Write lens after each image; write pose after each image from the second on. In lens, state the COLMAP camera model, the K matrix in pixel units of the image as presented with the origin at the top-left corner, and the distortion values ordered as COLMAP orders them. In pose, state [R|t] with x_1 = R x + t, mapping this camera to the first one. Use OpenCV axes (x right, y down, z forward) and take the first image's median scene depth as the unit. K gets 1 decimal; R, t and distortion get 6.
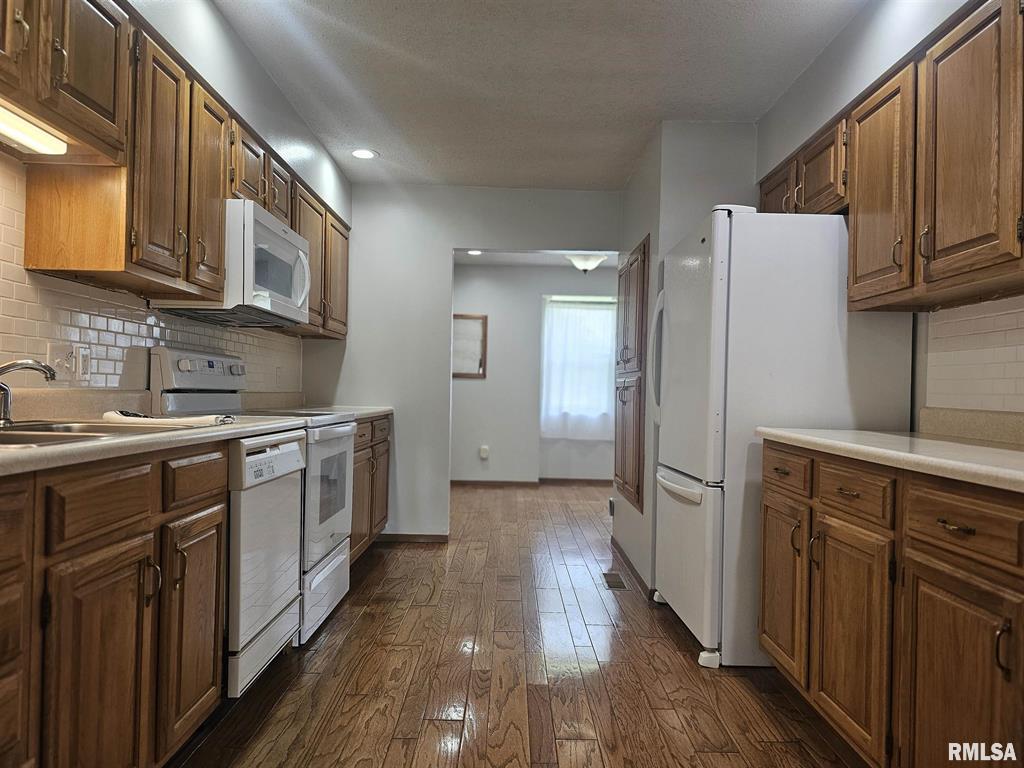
lens RADIAL K [[690.3, 0, 512.7], [0, 690.3, 389.0], [0, 0, 1]] dist [0.060764, -0.036855]
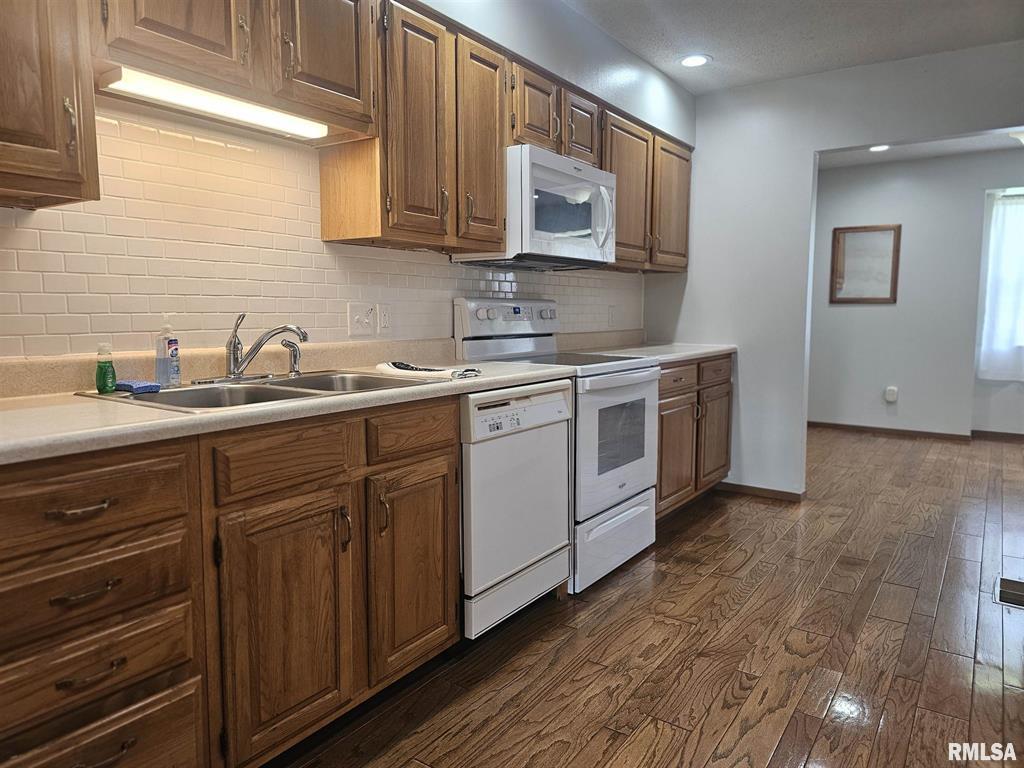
lens RADIAL K [[690.3, 0, 515.2], [0, 690.3, 376.2], [0, 0, 1]] dist [0.060764, -0.036855]
pose [[0.820276, 0.032525, -0.571042, 0.182427], [0.020788, 0.996027, 0.086592, -0.030651], [0.571589, -0.082900, 0.816341, 0.167705]]
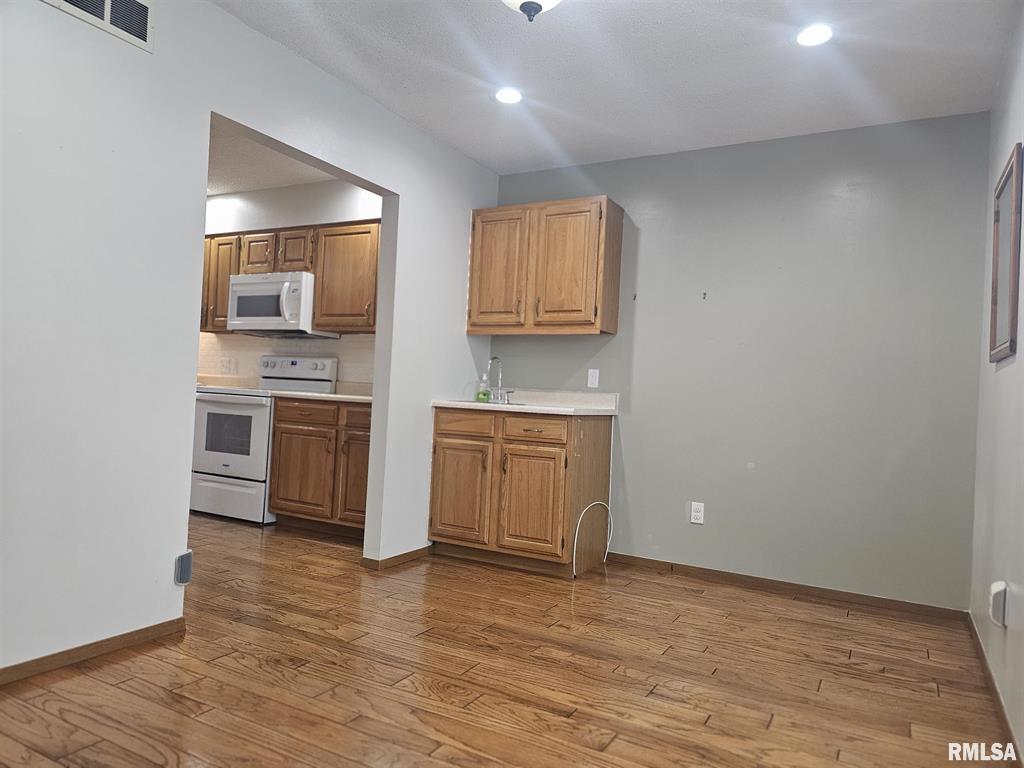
lens RADIAL K [[690.3, 0, 519.4], [0, 690.3, 384.2], [0, 0, 1]] dist [0.060764, -0.036855]
pose [[-0.479046, -0.064342, -0.875428, 0.914432], [-0.056674, 0.997496, -0.042302, 0.065794], [0.875958, 0.029349, -0.481493, 2.642498]]
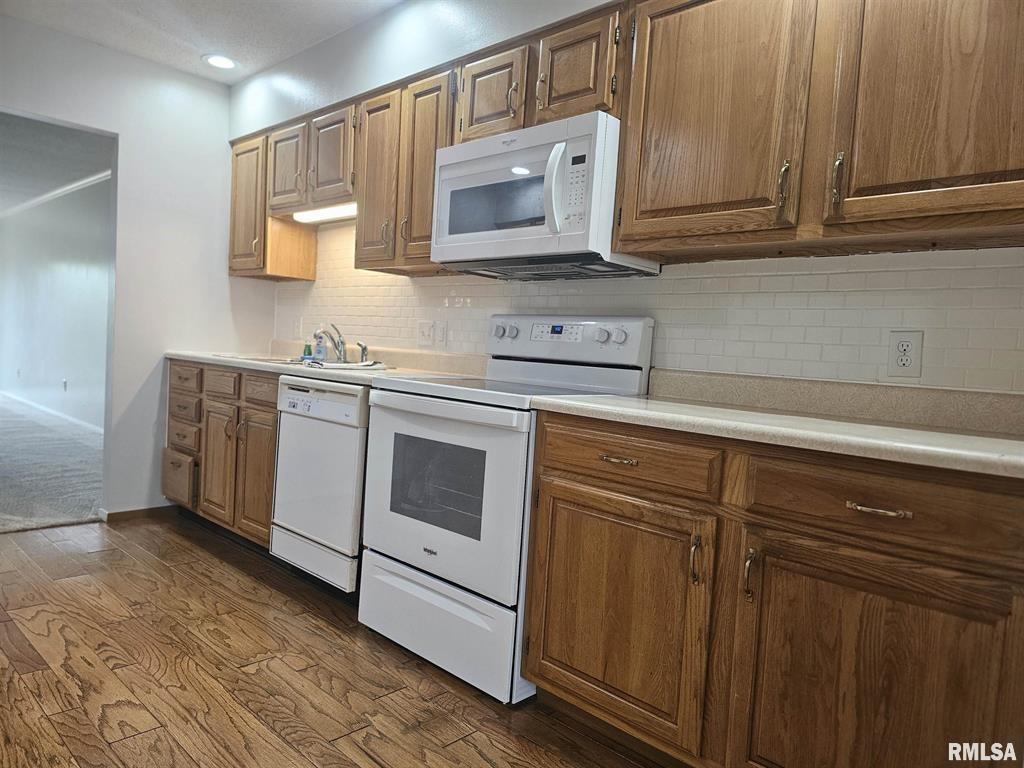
lens RADIAL K [[690.3, 0, 510.4], [0, 690.3, 385.6], [0, 0, 1]] dist [0.060764, -0.036855]
pose [[-0.694429, -0.028773, -0.718986, 0.231133], [-0.072133, 0.996951, 0.029773, 0.013108], [0.715936, 0.072538, -0.694387, 1.758304]]
